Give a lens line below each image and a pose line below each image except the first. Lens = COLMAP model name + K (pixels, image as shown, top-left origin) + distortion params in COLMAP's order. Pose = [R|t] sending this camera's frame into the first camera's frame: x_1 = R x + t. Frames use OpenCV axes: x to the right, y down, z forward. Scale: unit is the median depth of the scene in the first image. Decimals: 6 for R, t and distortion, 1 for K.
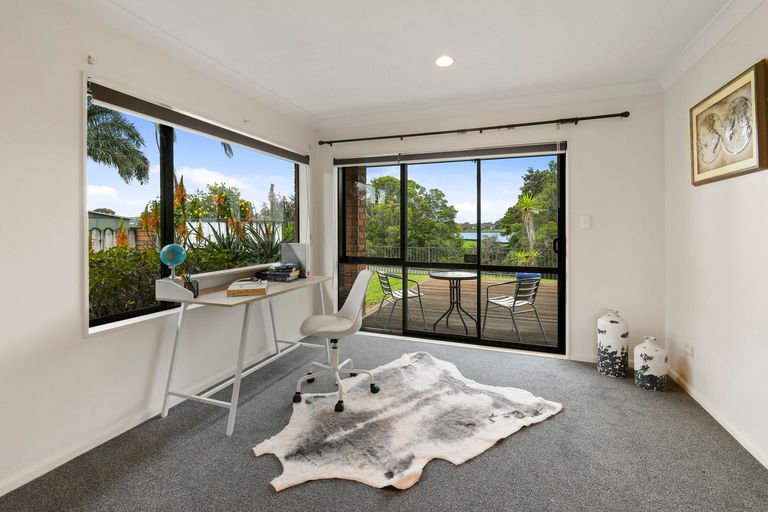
lens RADIAL K [[355.6, 0, 384.1], [0, 355.6, 237.2], [0, 0, 1]] dist [-0.000573, -0.000152]
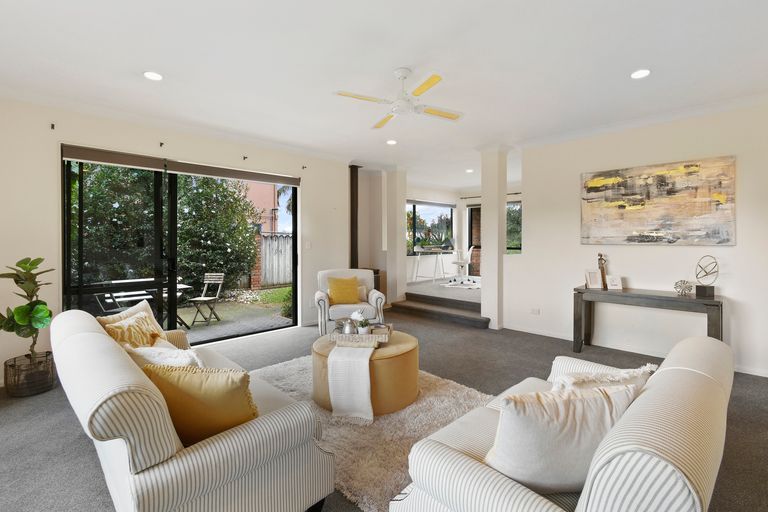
lens RADIAL K [[355.6, 0, 384.1], [0, 355.6, 237.2], [0, 0, 1]] dist [-0.000573, -0.000152]
pose [[0.906892, 0.000510, -0.421364, 0.357367], [-0.012314, 0.999604, -0.025293, 0.065690], [0.421184, 0.028127, 0.906539, -1.383301]]
